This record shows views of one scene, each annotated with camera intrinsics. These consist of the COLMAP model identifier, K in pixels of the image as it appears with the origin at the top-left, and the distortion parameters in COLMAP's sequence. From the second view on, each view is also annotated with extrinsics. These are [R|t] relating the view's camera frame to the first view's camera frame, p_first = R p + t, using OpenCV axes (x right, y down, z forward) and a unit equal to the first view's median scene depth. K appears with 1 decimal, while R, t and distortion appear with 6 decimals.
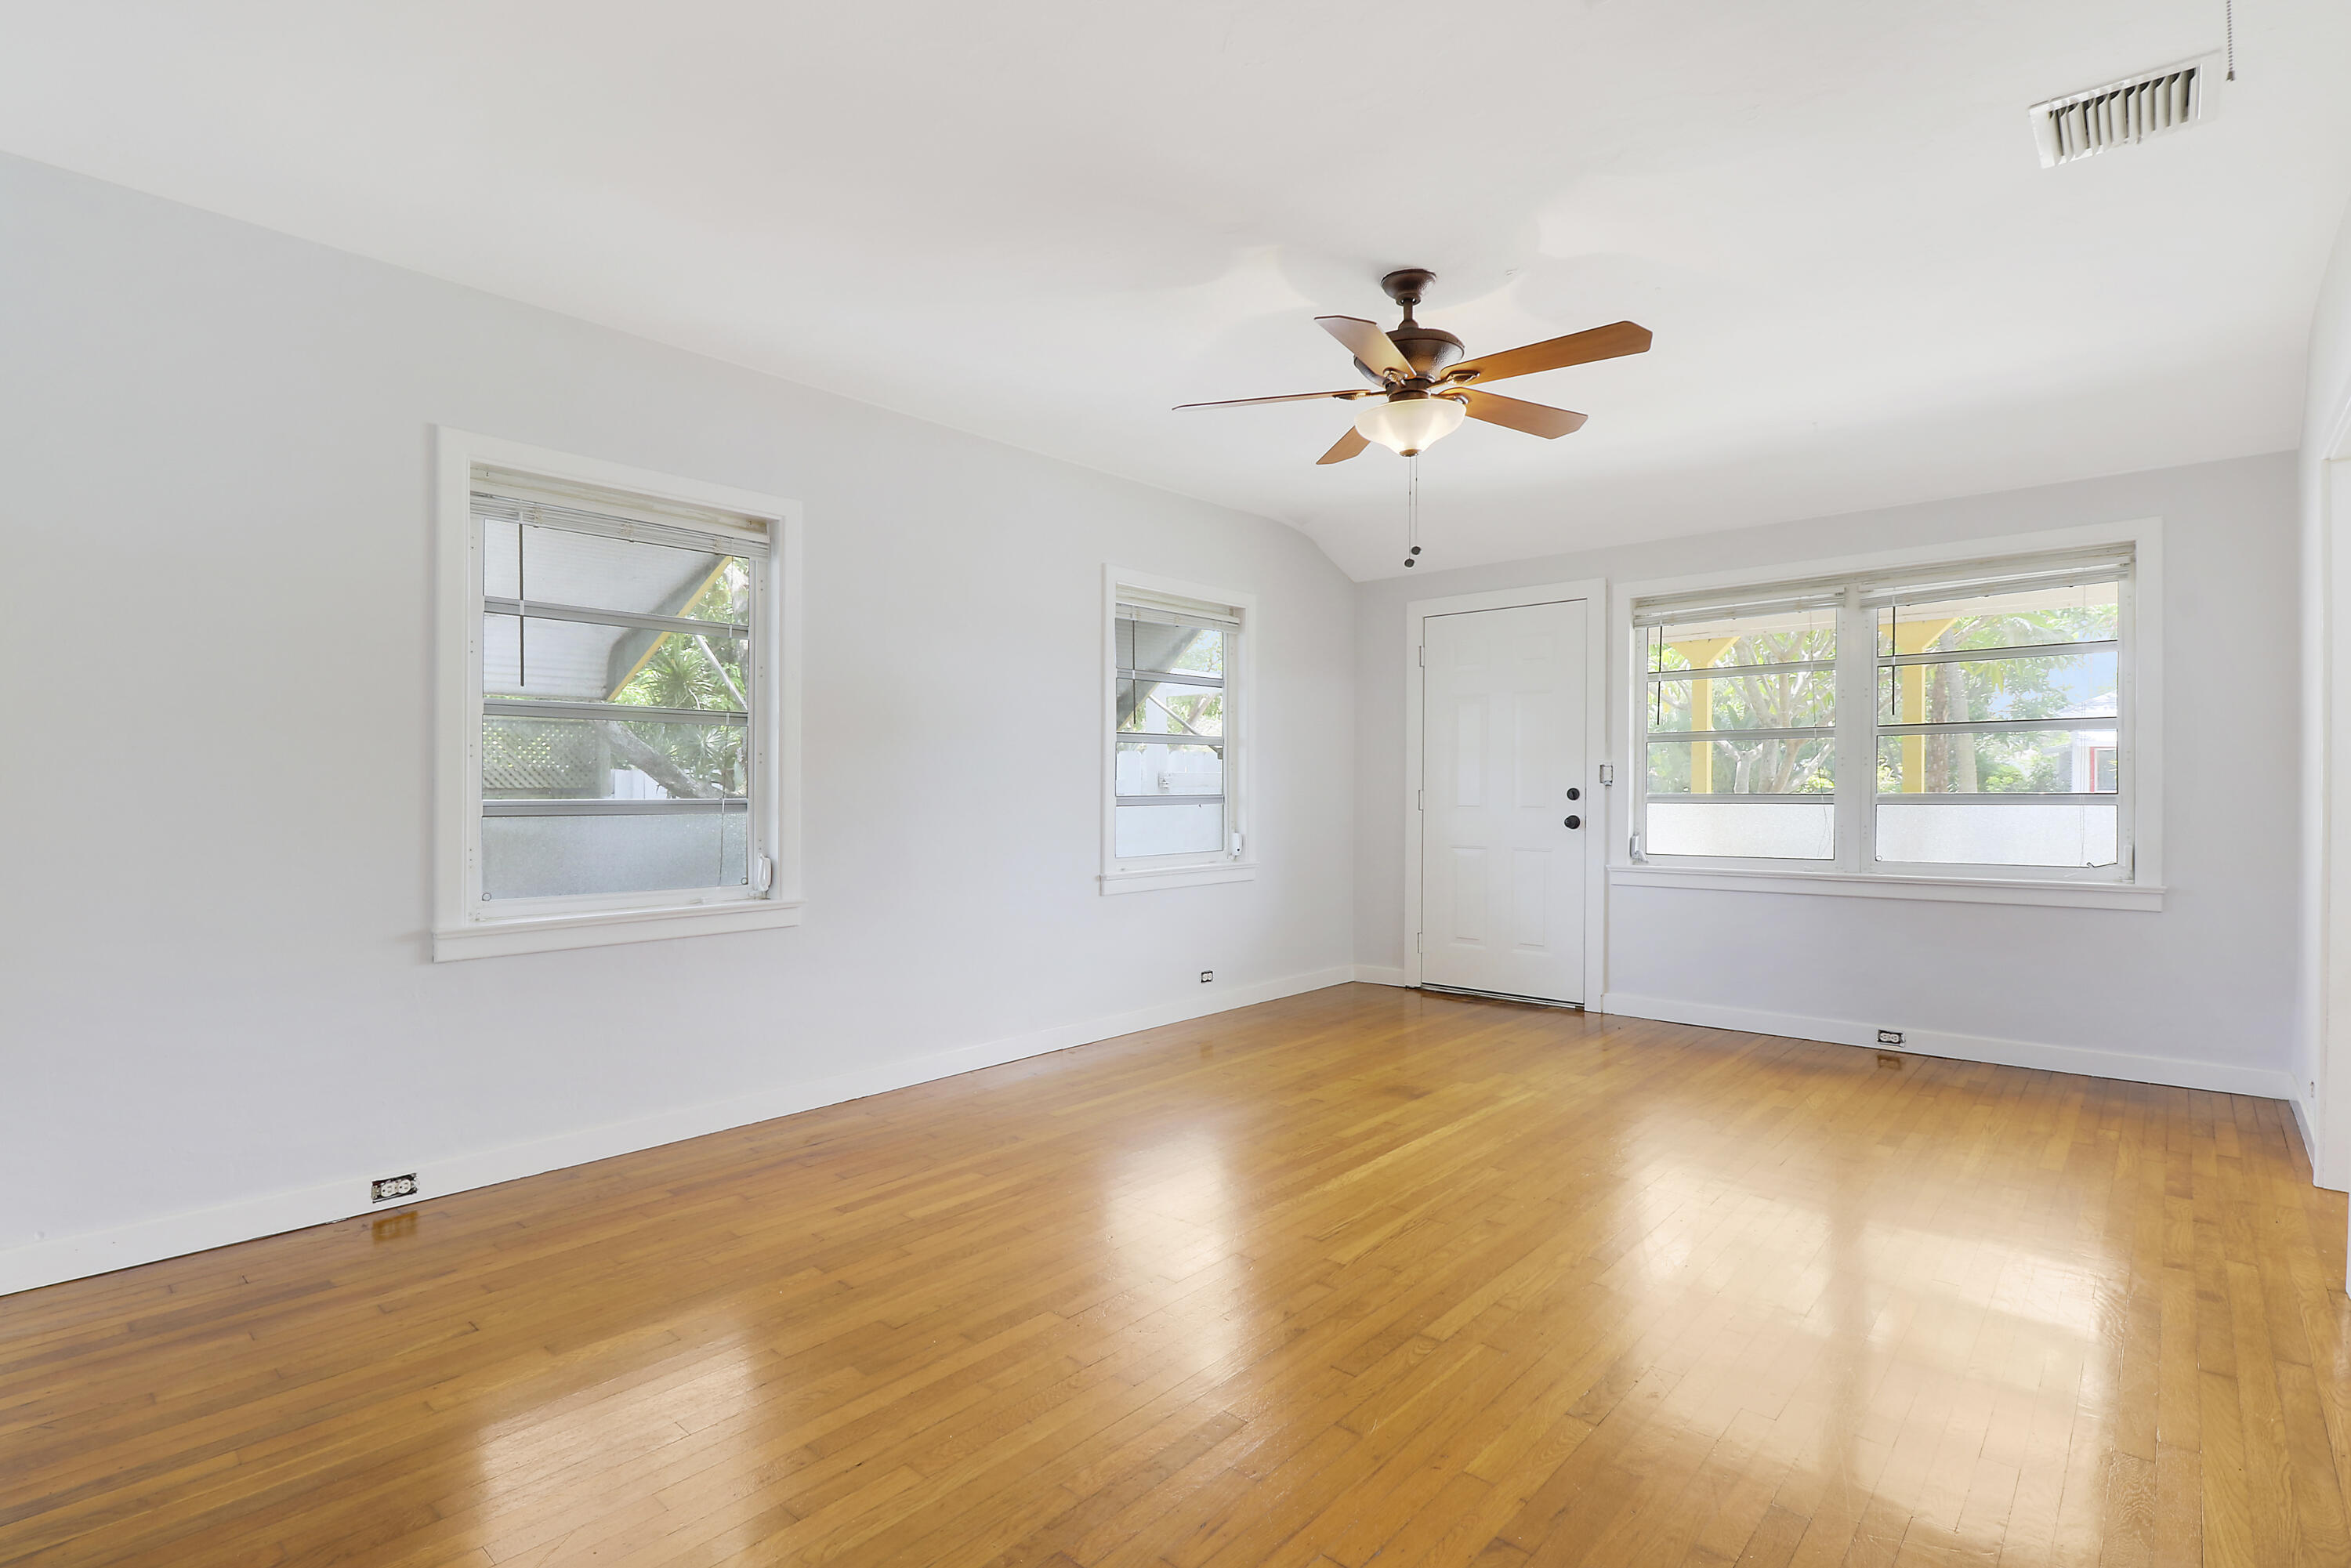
lens RADIAL K [[1157.6, 0, 1167.8], [0, 1157.6, 785.6], [0, 0, 1]] dist [-0.016258, 0.000037]
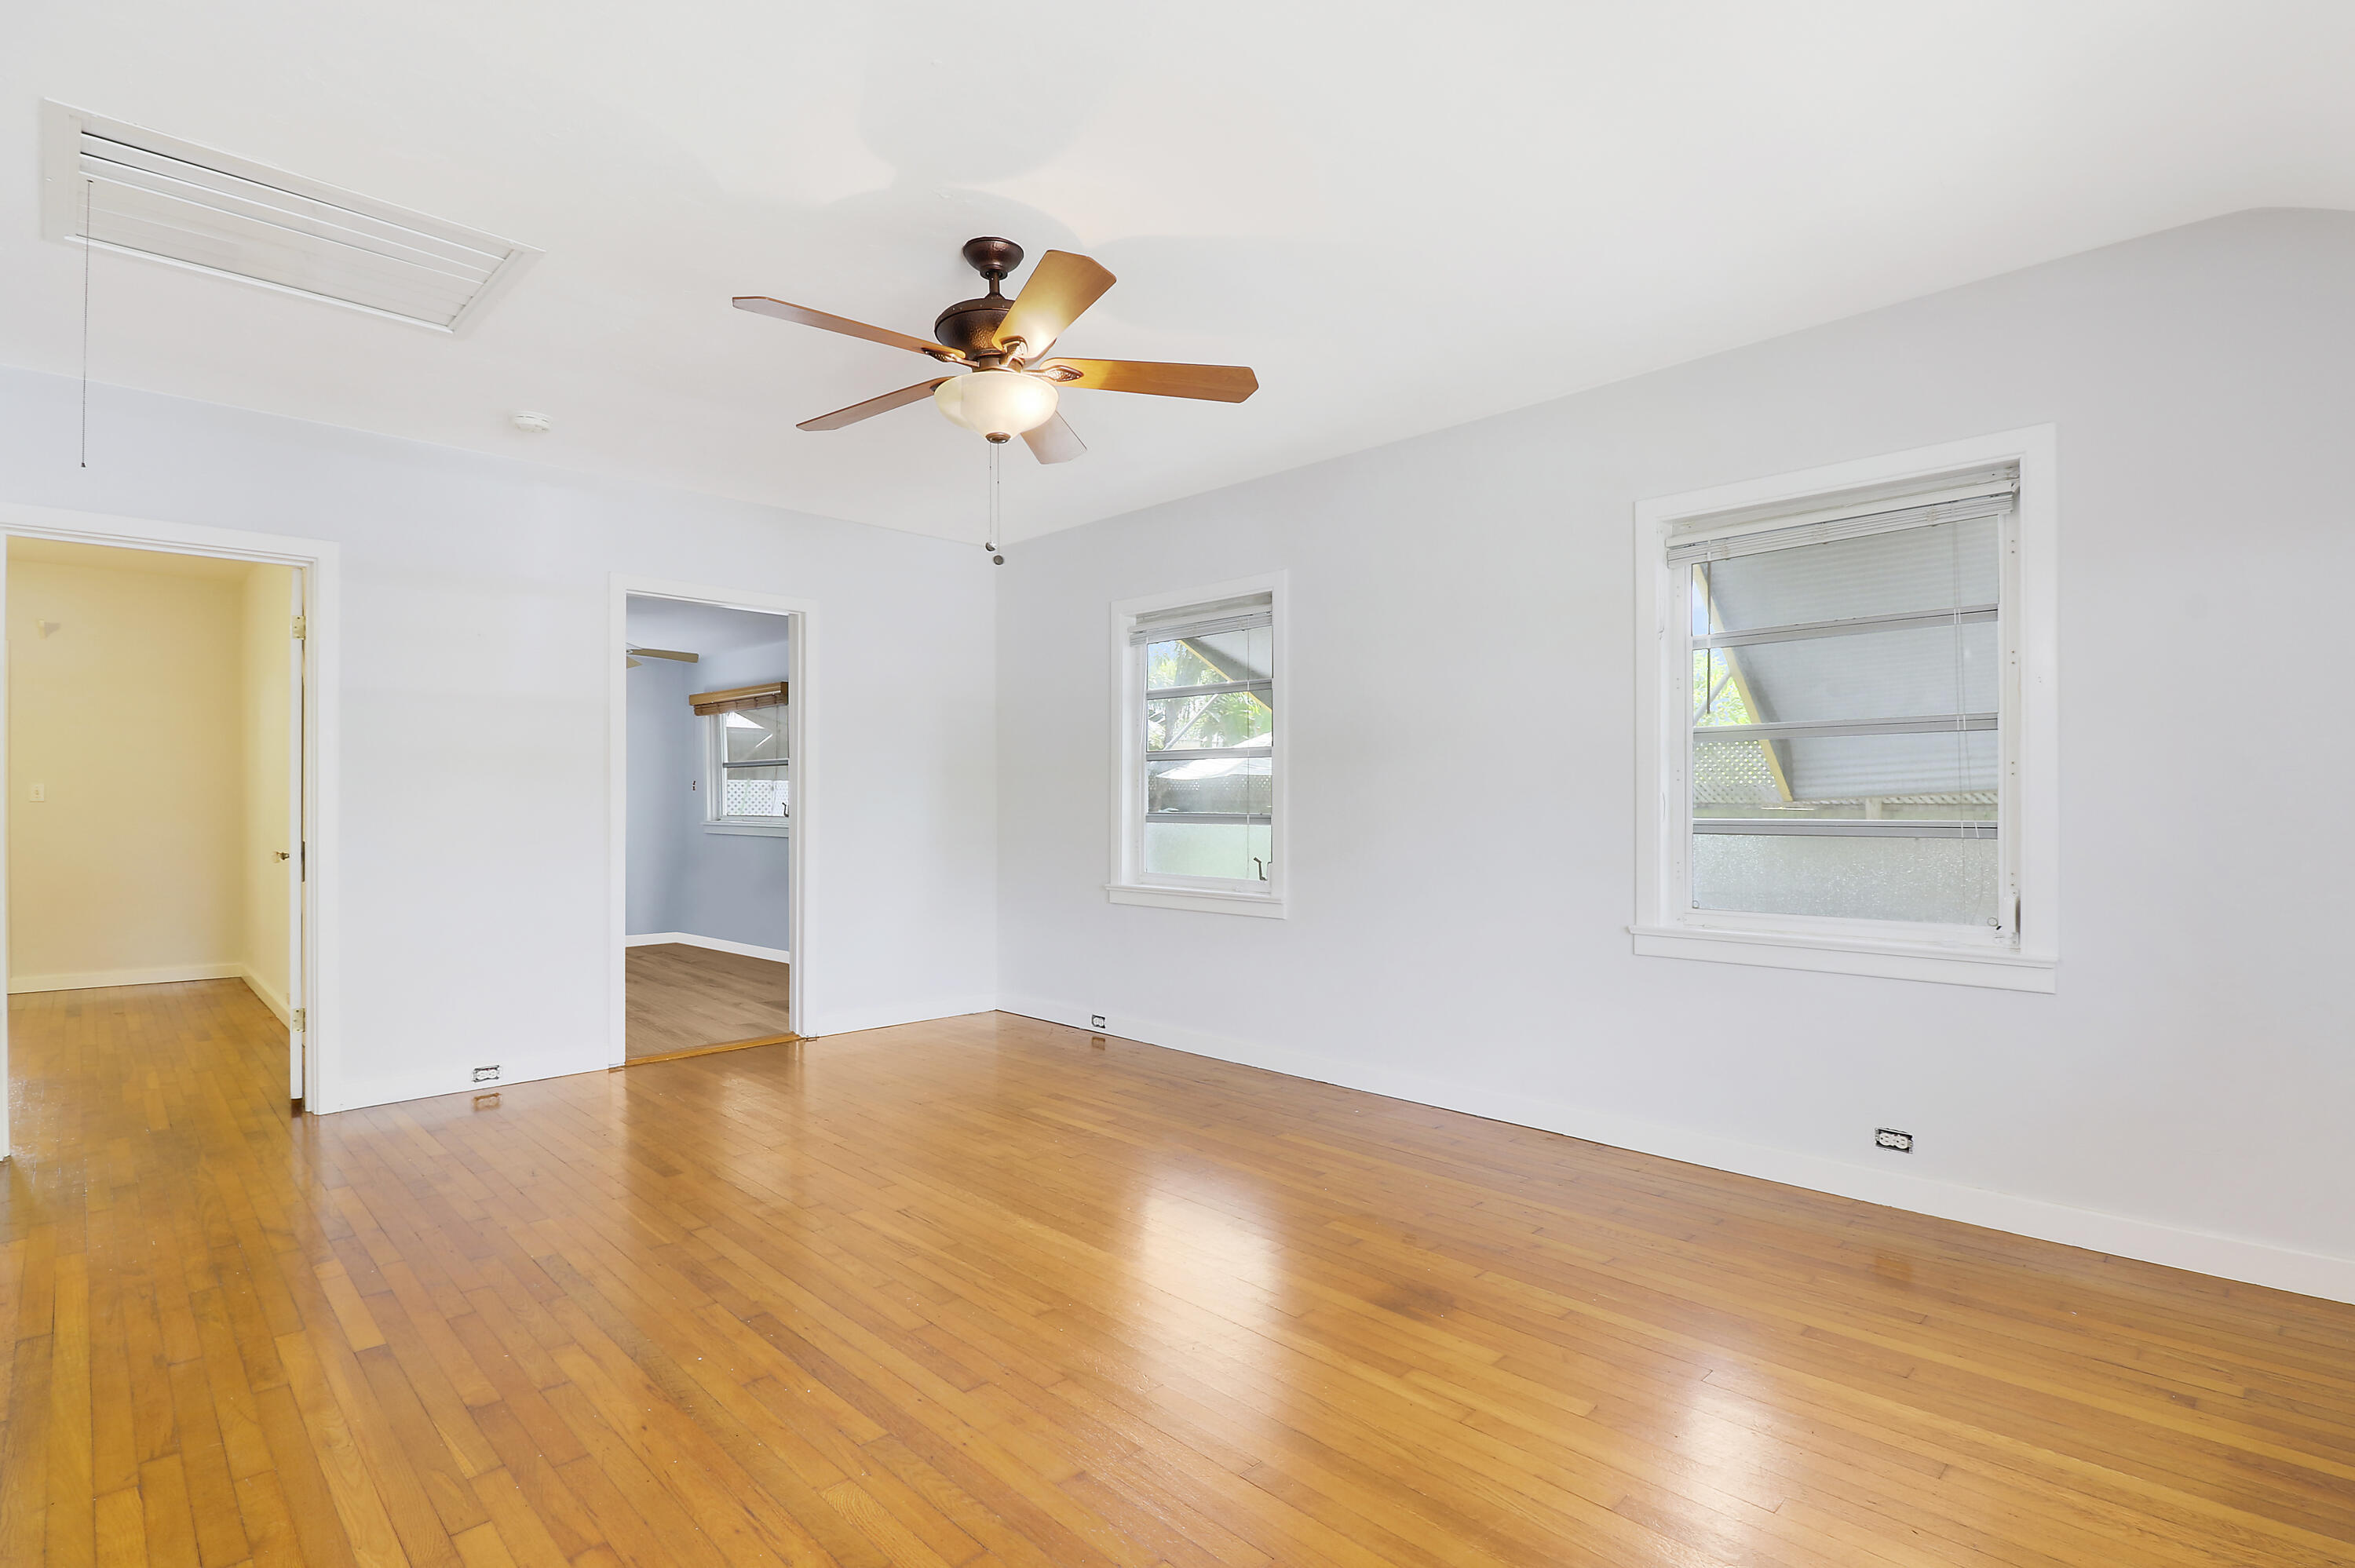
lens RADIAL K [[1122.2, 0, 1178.9], [0, 1122.2, 797.2], [0, 0, 1]] dist [-0.002864, -0.000732]
pose [[-0.072195, -0.004786, -0.997379, 0.859751], [-0.001007, 0.999988, -0.004726, -0.002725], [0.997390, 0.000664, -0.072198, 0.964287]]
